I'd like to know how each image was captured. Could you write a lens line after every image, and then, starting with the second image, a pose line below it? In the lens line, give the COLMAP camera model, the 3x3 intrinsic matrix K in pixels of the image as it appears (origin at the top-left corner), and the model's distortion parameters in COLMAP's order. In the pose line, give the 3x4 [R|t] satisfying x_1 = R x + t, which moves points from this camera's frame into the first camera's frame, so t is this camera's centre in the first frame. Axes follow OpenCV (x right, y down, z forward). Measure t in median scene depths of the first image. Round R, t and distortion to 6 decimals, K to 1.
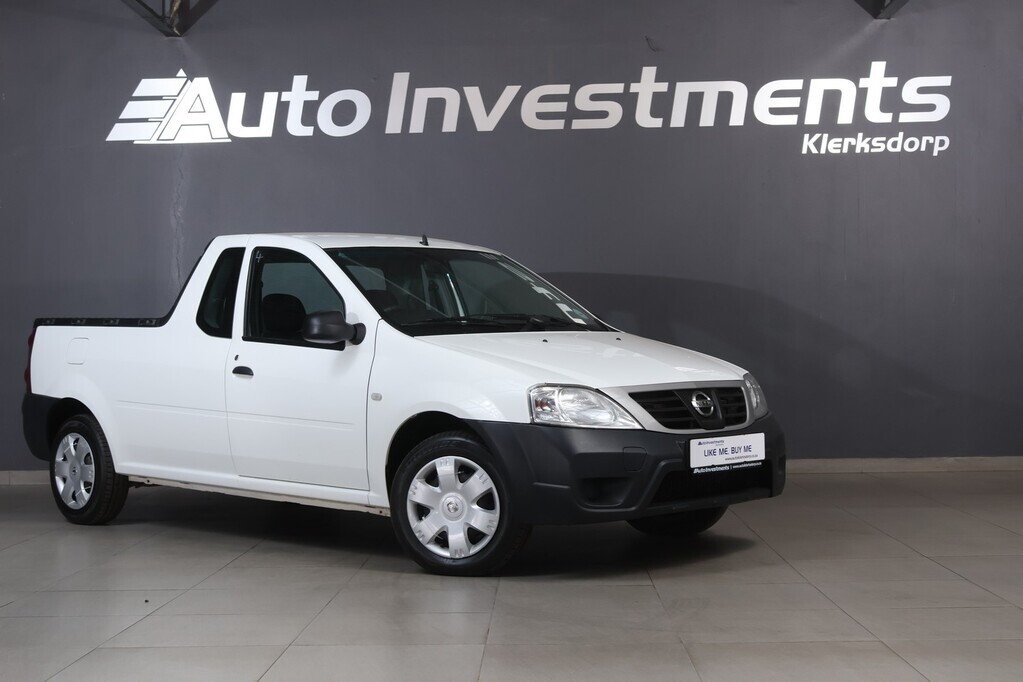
lens RADIAL K [[1524.3, 0, 511.5], [0, 1524.3, 341.0], [0, 0, 1]] dist [-0.012102, 0.094960]
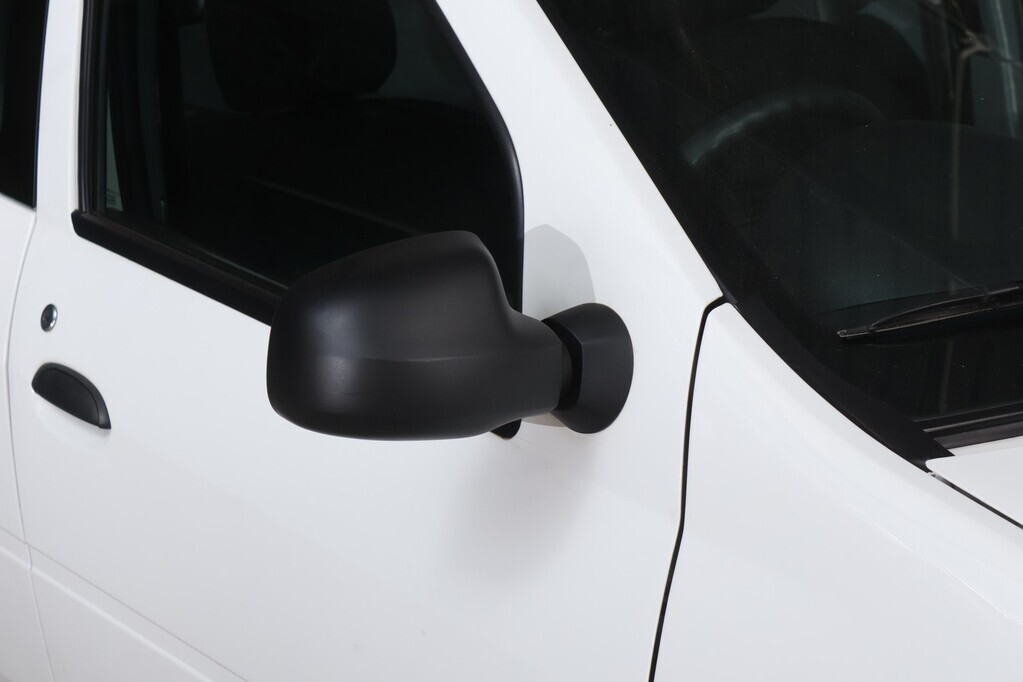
lens RADIAL K [[2447.2, 0, 511.8], [0, 2447.2, 305.5], [0, 0, 1]] dist [0.103534, 0.221642]
pose [[0.986684, 0.022369, -0.161104, -0.068087], [0.018194, 0.969102, 0.245987, -0.086298], [0.161628, -0.245642, 0.955791, 0.776445]]
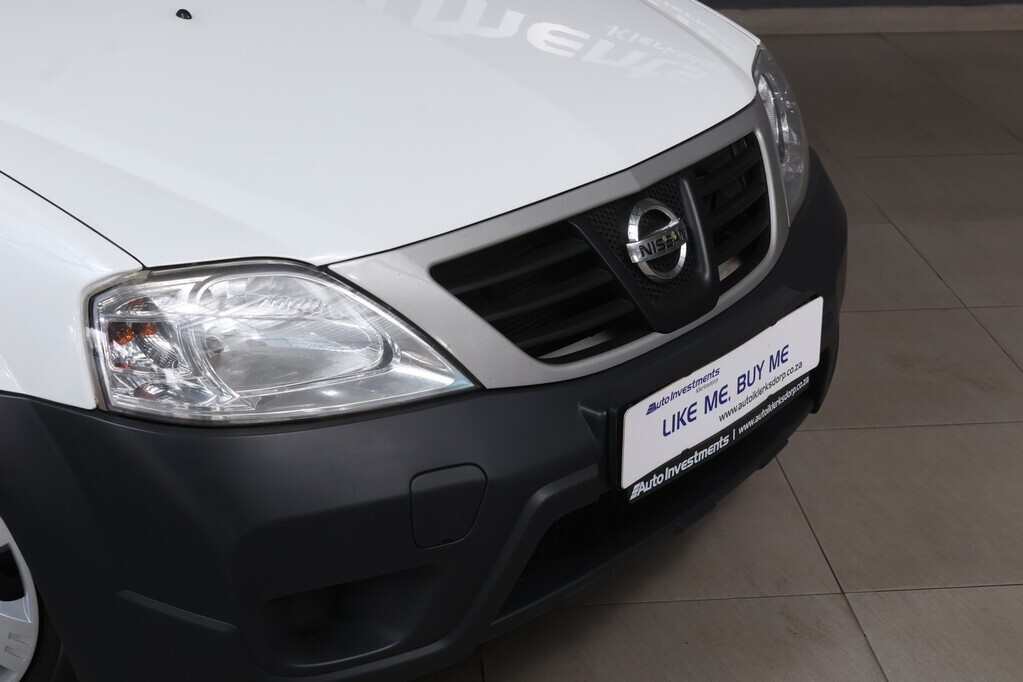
lens RADIAL K [[1739.4, 0, 511.5], [0, 1739.4, 341.0], [0, 0, 1]] dist [-0.021030, 0.134323]
pose [[0.995036, -0.025568, 0.096171, 0.057620], [-0.013515, 0.922751, 0.385159, -0.085096], [-0.098590, -0.384547, 0.917825, 0.654932]]
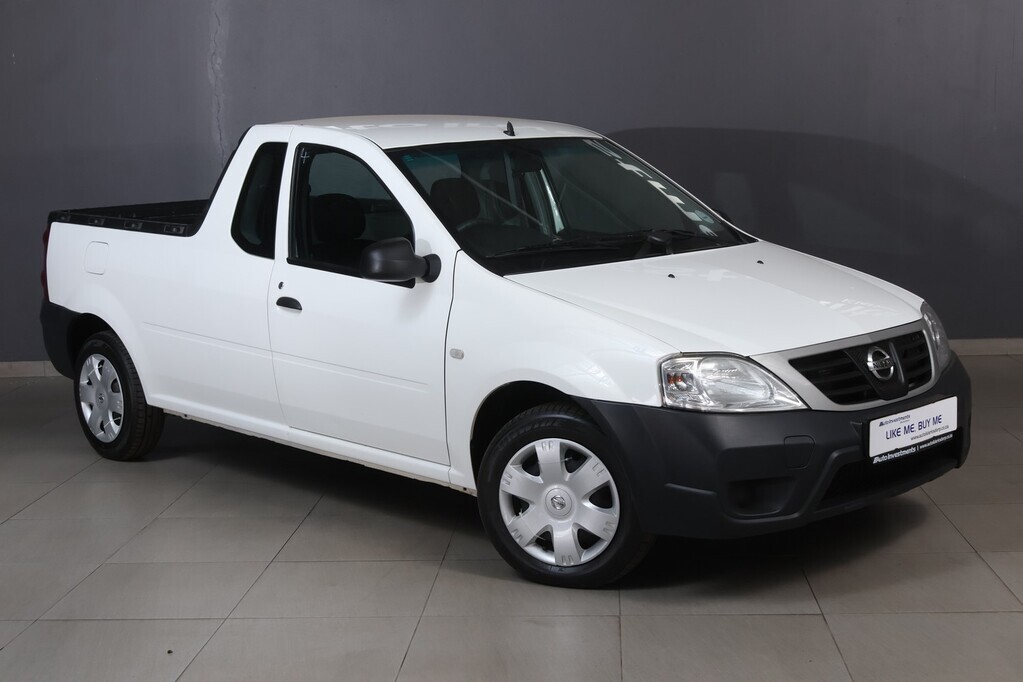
lens RADIAL K [[1474.1, 0, 511.5], [0, 1474.1, 341.0], [0, 0, 1]] dist [-0.012658, -0.047637]
pose [[0.999067, -0.010002, -0.042017, -0.029657], [0.016125, 0.988851, 0.148030, -0.084252], [0.040068, -0.148569, 0.988090, 0.262339]]
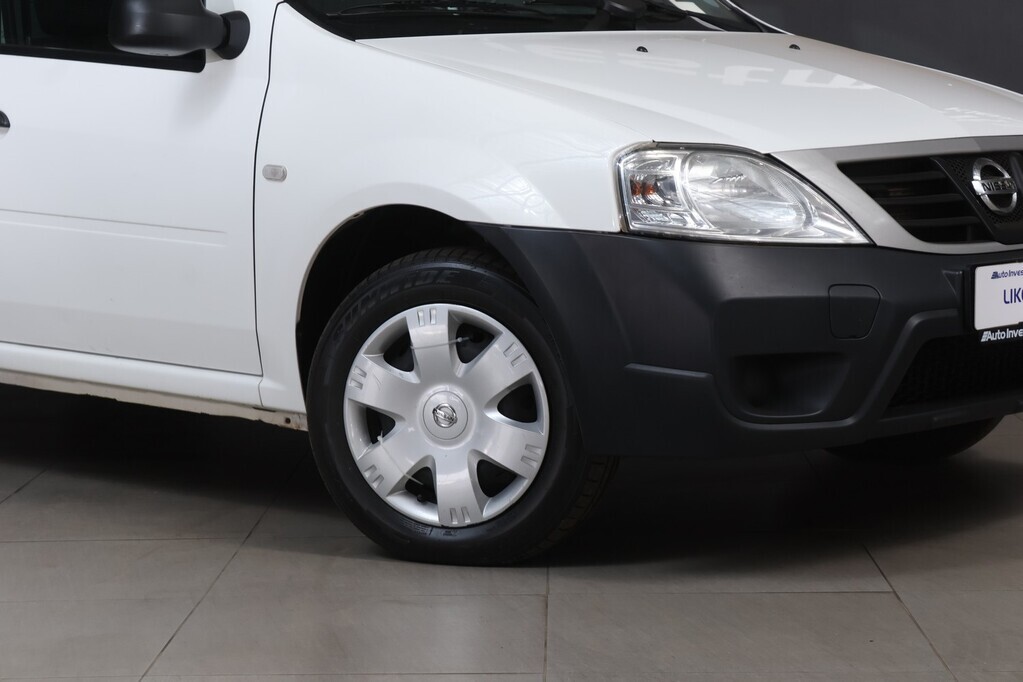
lens RADIAL K [[2493.8, 0, 511.5], [0, 2493.8, 341.0], [0, 0, 1]] dist [0.067591, 0.564891]
pose [[0.999995, -0.002408, 0.002124, -0.019981], [0.002173, 0.994552, 0.104222, 0.009194], [-0.002363, -0.104217, 0.994552, 0.259246]]
